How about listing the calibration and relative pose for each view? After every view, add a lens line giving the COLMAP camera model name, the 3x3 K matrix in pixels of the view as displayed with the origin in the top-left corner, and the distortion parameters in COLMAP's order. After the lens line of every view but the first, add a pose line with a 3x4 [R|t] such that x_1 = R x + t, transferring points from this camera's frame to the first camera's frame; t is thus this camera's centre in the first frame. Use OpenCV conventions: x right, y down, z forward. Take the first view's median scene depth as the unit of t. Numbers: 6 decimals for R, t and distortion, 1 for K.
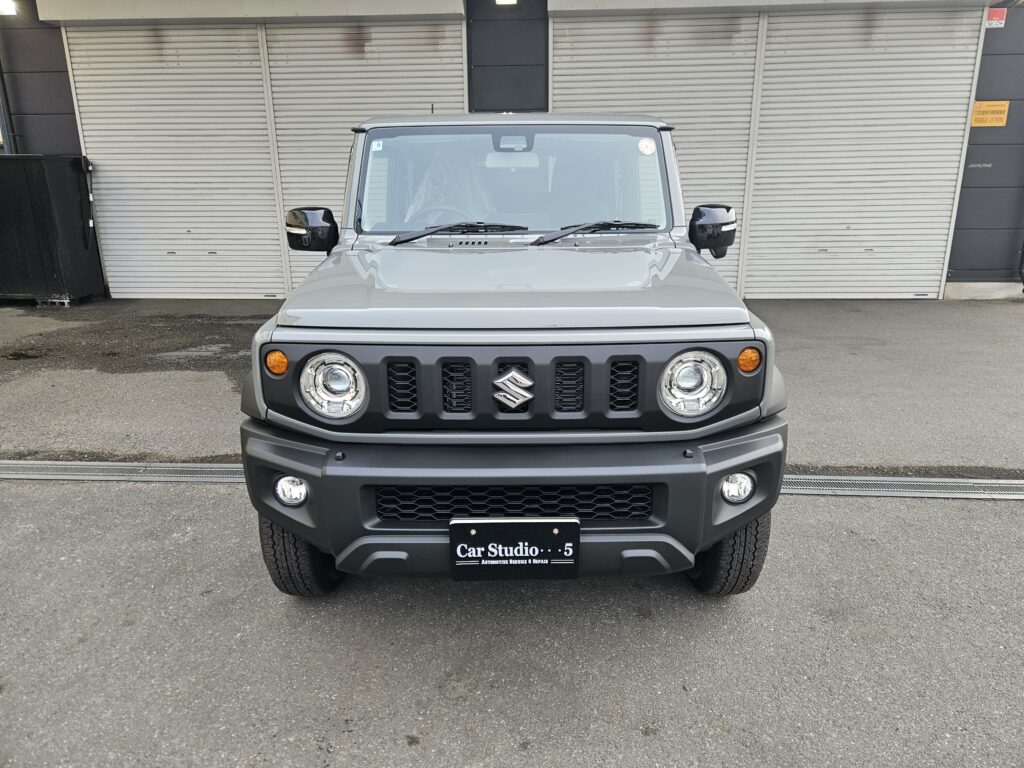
lens RADIAL K [[691.3, 0, 518.7], [0, 691.3, 387.5], [0, 0, 1]] dist [0.048809, -0.042805]
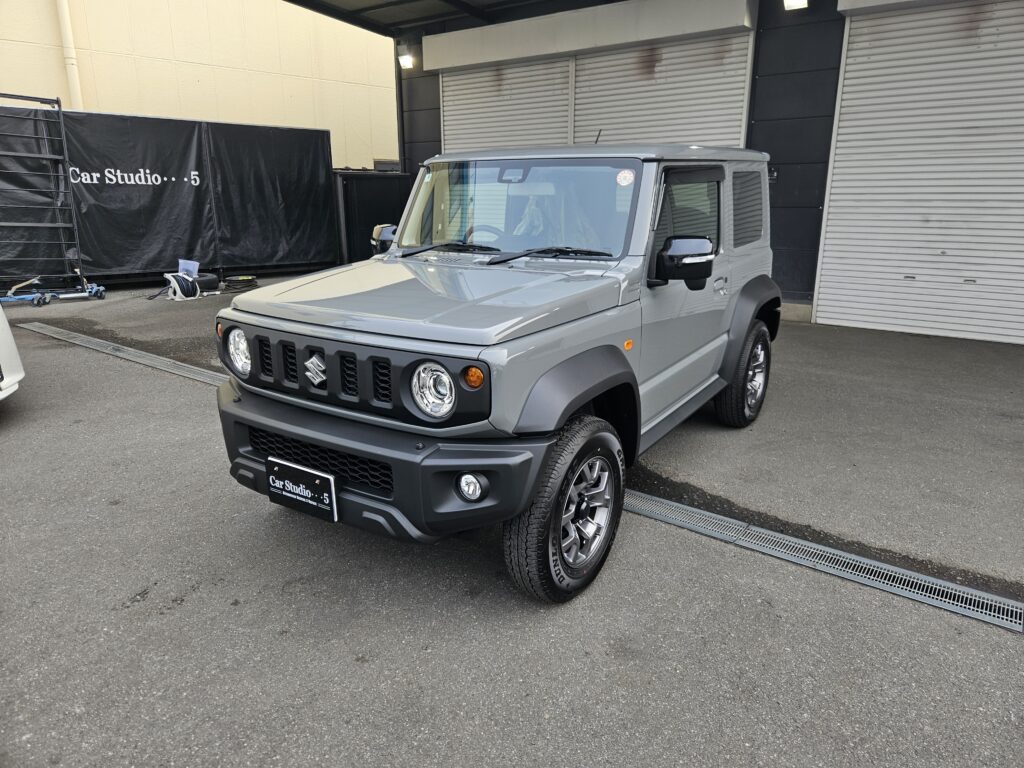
lens RADIAL K [[691.3, 0, 507.2], [0, 691.3, 399.7], [0, 0, 1]] dist [0.048809, -0.042805]
pose [[0.828918, 0.165482, -0.534332, 0.697962], [-0.161707, 0.985344, 0.054300, -0.051108], [0.535487, 0.041395, 0.843528, 0.050738]]
